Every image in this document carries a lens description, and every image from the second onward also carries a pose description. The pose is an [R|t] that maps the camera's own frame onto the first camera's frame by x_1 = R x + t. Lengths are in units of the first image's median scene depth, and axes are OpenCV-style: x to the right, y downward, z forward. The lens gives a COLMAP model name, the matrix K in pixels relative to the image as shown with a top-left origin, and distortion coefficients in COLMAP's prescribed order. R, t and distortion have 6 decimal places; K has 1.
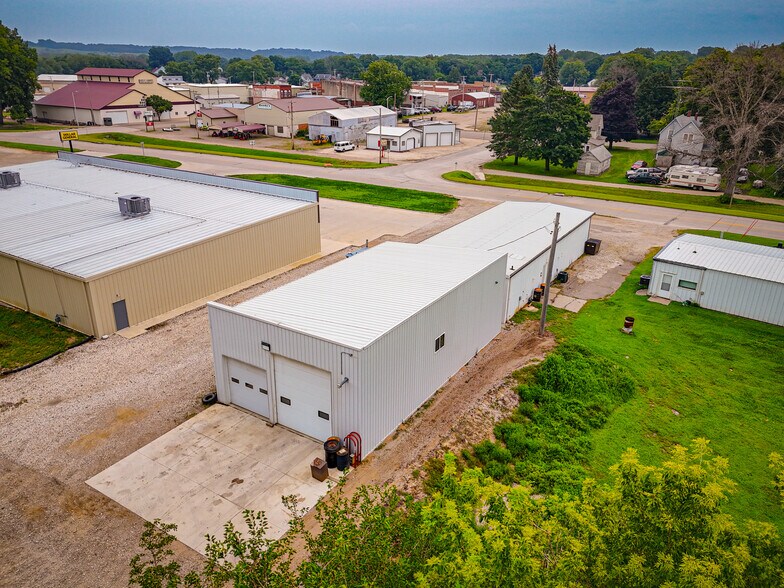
lens RADIAL K [[576.2, 0, 390.6], [0, 576.2, 297.0], [0, 0, 1]] dist [0.062426, -0.052795]
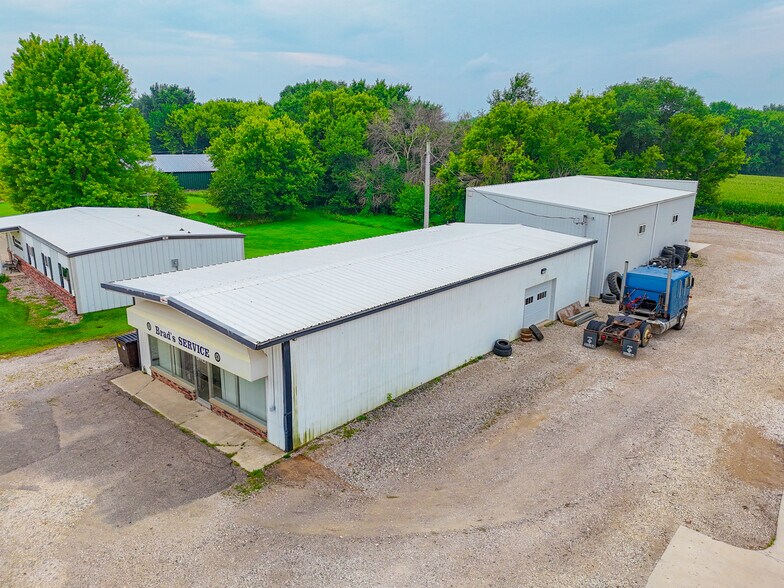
lens RADIAL K [[576.2, 0, 390.3], [0, 576.2, 296.5], [0, 0, 1]] dist [0.062426, -0.052795]
pose [[-0.987203, -0.060675, 0.147477, 0.117803], [0.041470, 0.795299, 0.604798, -0.363746], [-0.153984, 0.603174, -0.782605, 1.293308]]
